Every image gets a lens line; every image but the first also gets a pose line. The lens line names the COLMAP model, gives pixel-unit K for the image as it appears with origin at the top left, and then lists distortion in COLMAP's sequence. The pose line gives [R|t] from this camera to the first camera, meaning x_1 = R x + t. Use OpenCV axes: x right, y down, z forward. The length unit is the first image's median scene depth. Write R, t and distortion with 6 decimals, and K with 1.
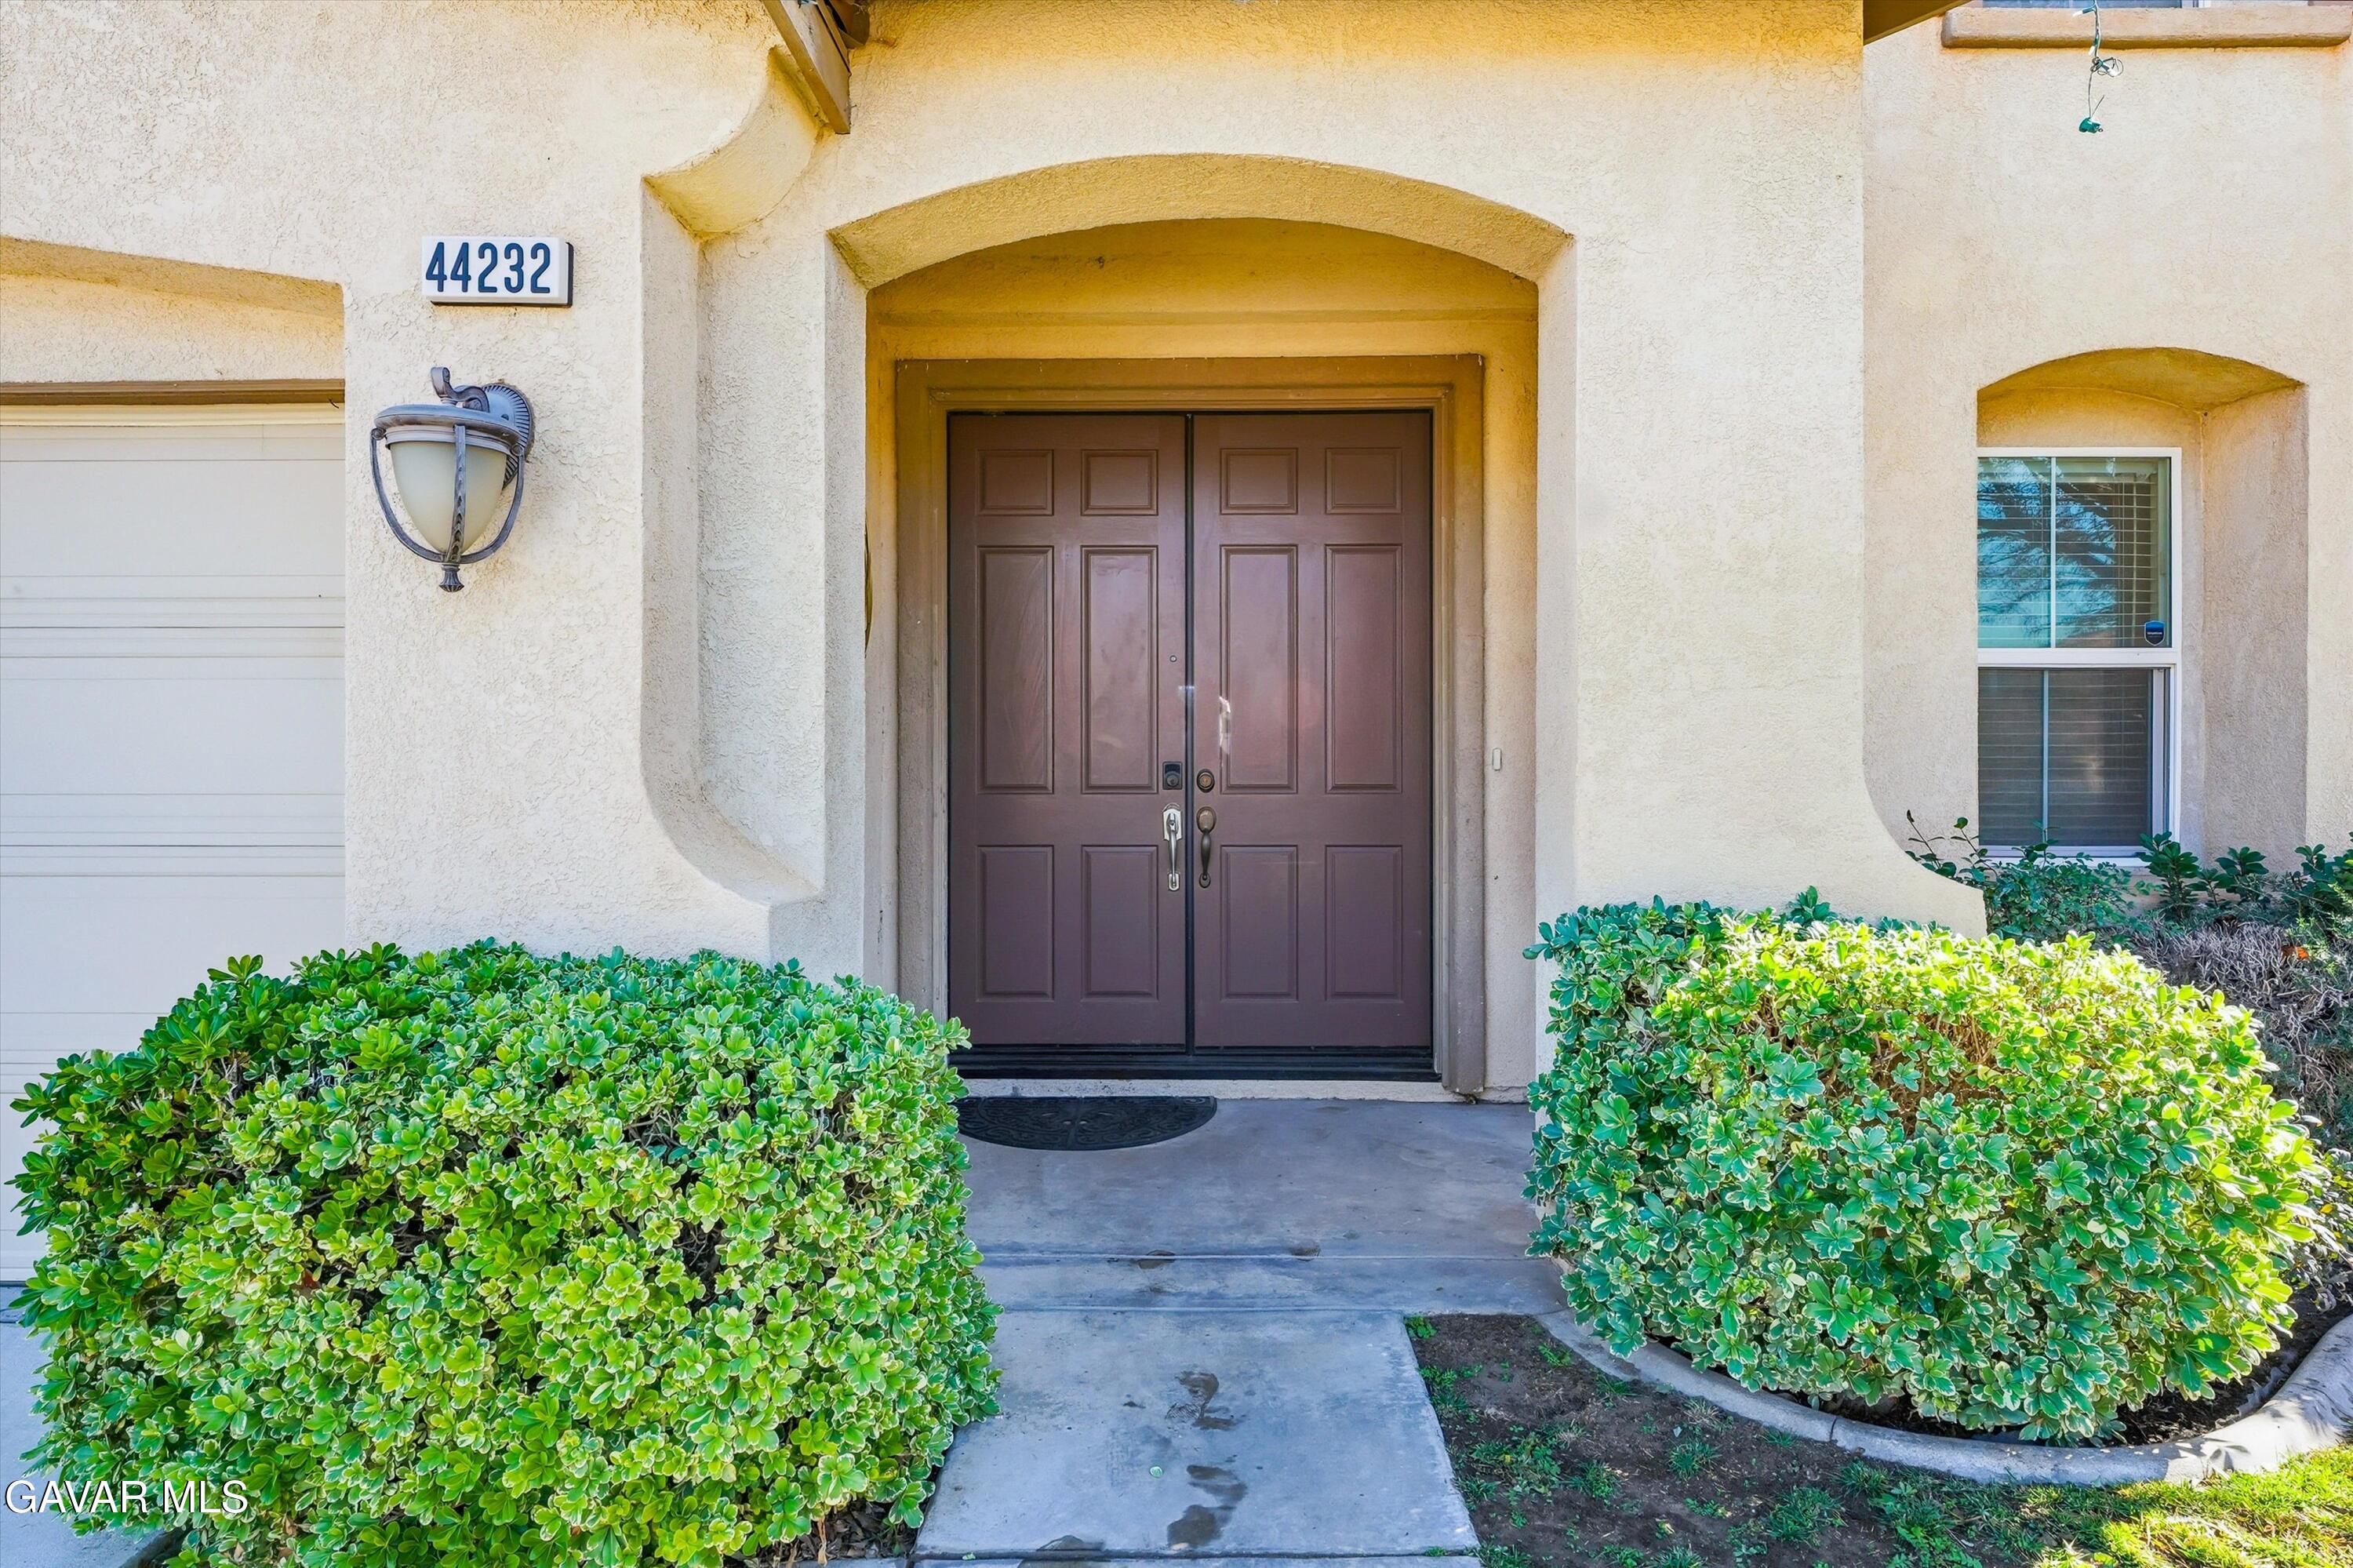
lens RADIAL K [[1256.7, 0, 1177.0], [0, 1256.7, 734.2], [0, 0, 1]] dist [0.003236, 0.000767]
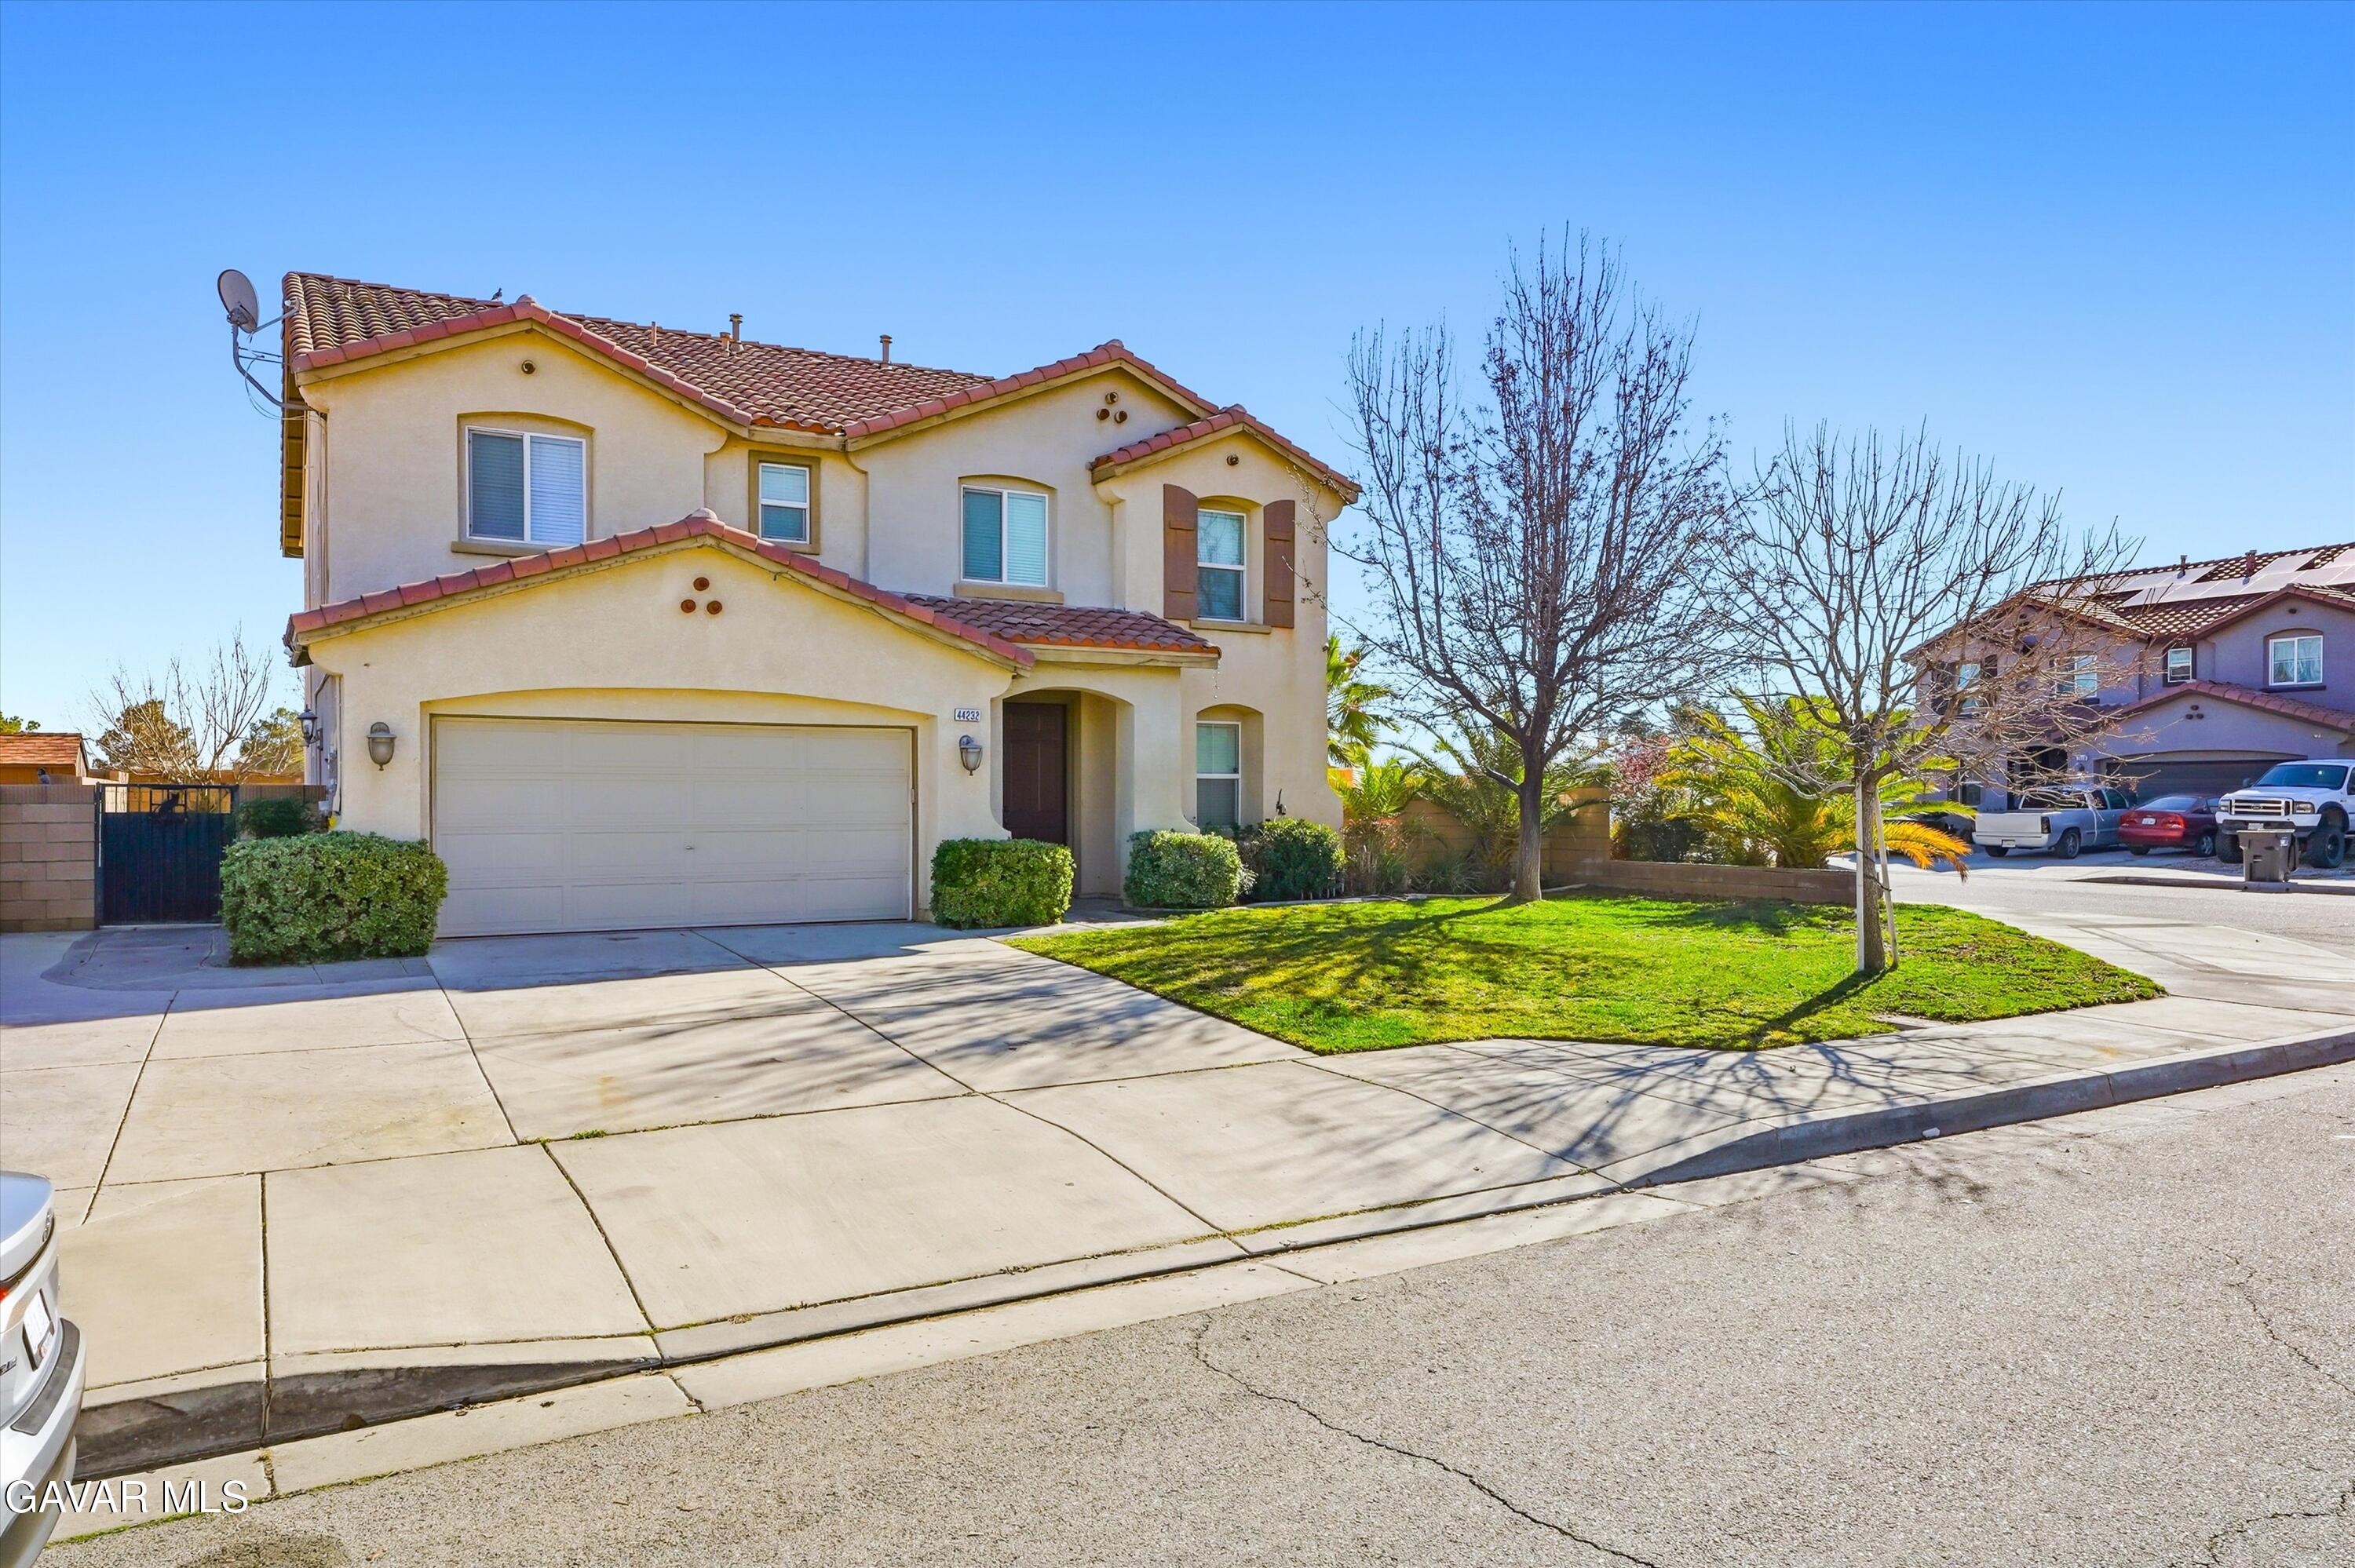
lens RADIAL K [[968.5, 0, 1170.8], [0, 968.5, 790.3], [0, 0, 1]] dist [-0.025564, 0.000022]
pose [[0.853752, -0.000739, 0.520679, -1.914740], [0.002281, 0.999995, -0.002321, -0.034022], [-0.520675, 0.003169, 0.853749, -2.920886]]
